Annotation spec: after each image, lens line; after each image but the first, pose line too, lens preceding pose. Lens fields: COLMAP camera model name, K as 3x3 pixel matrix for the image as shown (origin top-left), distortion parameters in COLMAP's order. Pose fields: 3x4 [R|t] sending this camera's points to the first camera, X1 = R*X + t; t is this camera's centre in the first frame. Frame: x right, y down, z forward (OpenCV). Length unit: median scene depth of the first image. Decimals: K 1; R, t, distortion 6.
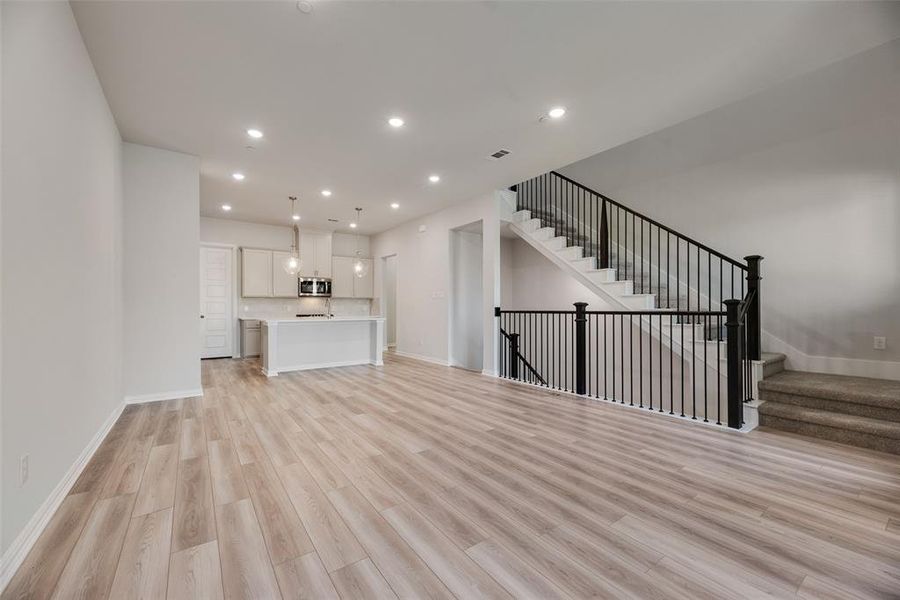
lens RADIAL K [[360.2, 0, 456.8], [0, 360.2, 305.4], [0, 0, 1]] dist [-0.000520, 0.000613]
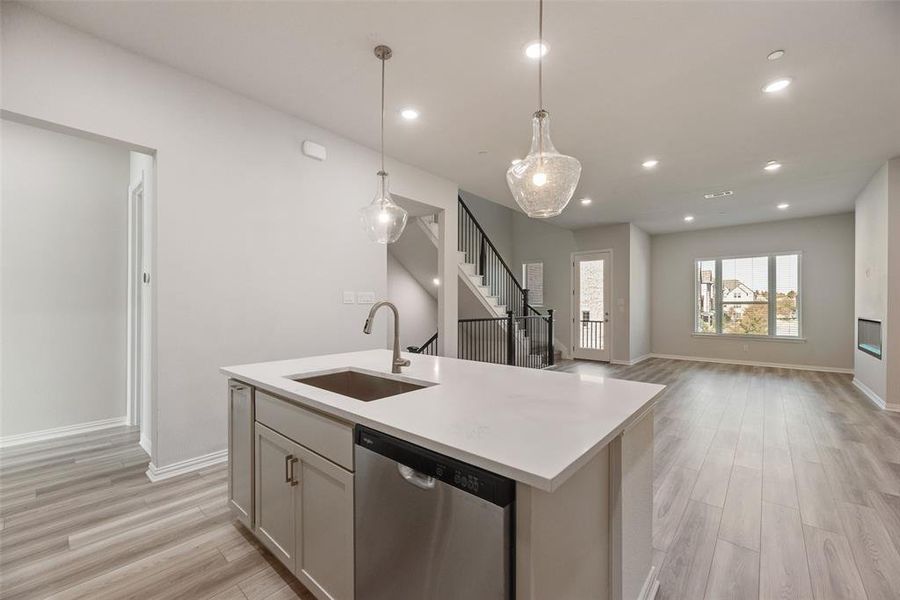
lens RADIAL K [[360.2, 0, 451.3], [0, 360.2, 305.8], [0, 0, 1]] dist [-0.000520, 0.000613]
pose [[-0.211140, 0.000200, 0.977456, -1.077318], [-0.002910, 0.999995, -0.000834, -0.031199], [-0.977451, -0.003020, -0.211139, 1.708595]]
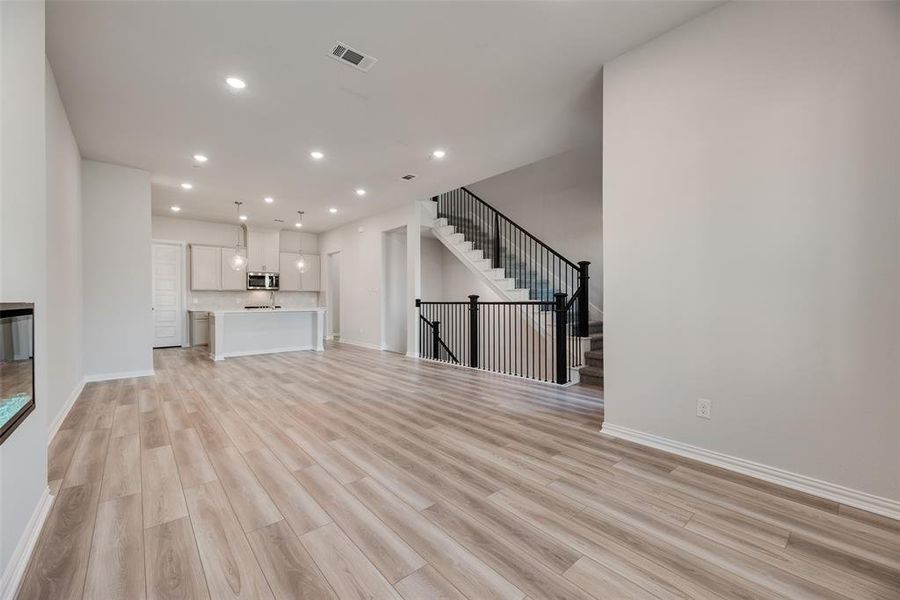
lens RADIAL K [[360.2, 0, 457.6], [0, 360.2, 298.2], [0, 0, 1]] dist [-0.000520, 0.000613]
pose [[0.995445, -0.002687, 0.095300, 0.189724], [0.002467, 0.999994, 0.002434, -0.000881], [-0.095306, -0.002188, 0.995446, -0.299505]]
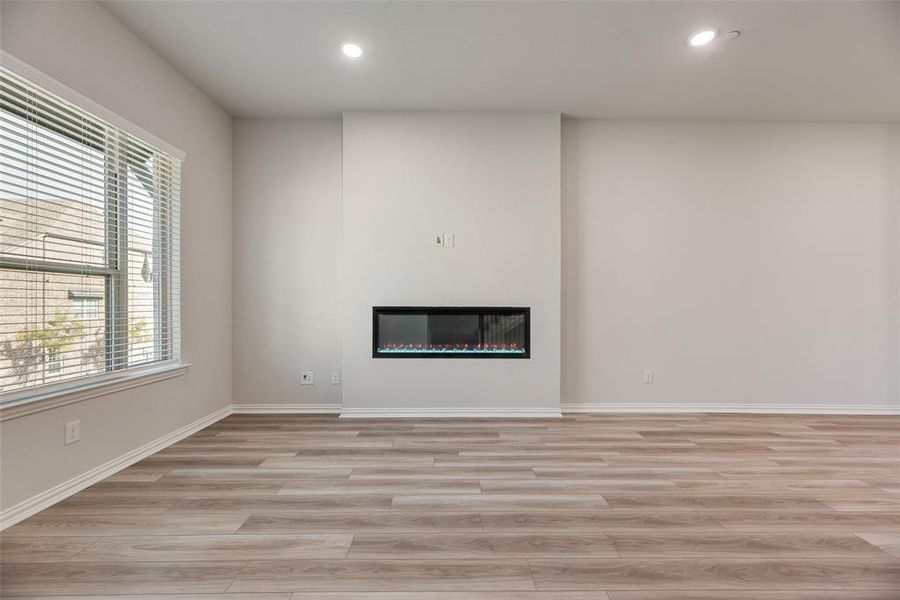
lens RADIAL K [[360.2, 0, 444.5], [0, 360.2, 302.2], [0, 0, 1]] dist [-0.000520, 0.000613]
pose [[-0.589453, -0.006290, -0.807778, 0.558172], [-0.001020, 0.999975, -0.007043, 0.000629], [0.807802, -0.003327, -0.589444, 0.524655]]
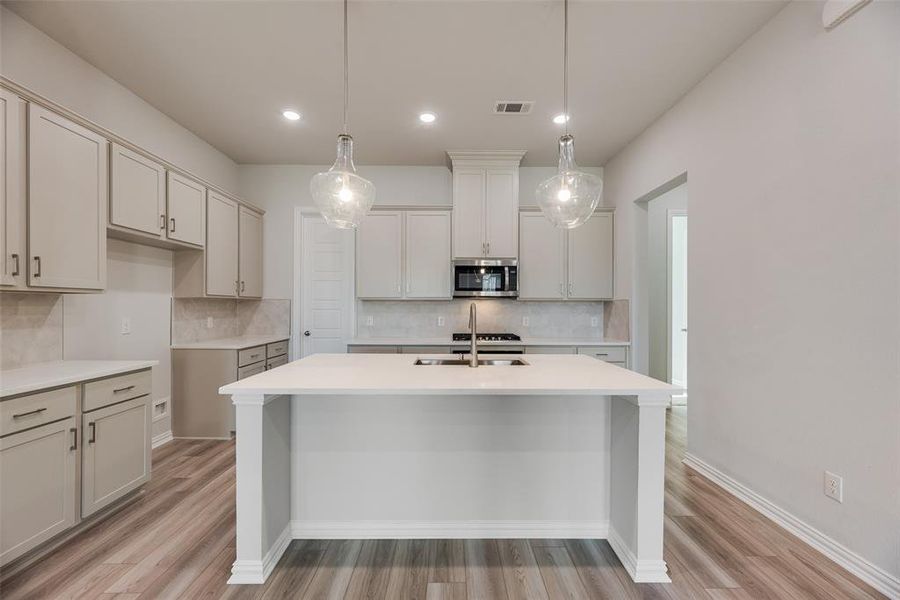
lens RADIAL K [[360.2, 0, 449.2], [0, 360.2, 302.7], [0, 0, 1]] dist [-0.000520, 0.000613]
pose [[0.804751, 0.000890, -0.593612, -0.321873], [-0.000158, 0.999999, 0.001285, -0.040982], [0.593613, -0.000941, 0.804750, 1.288584]]
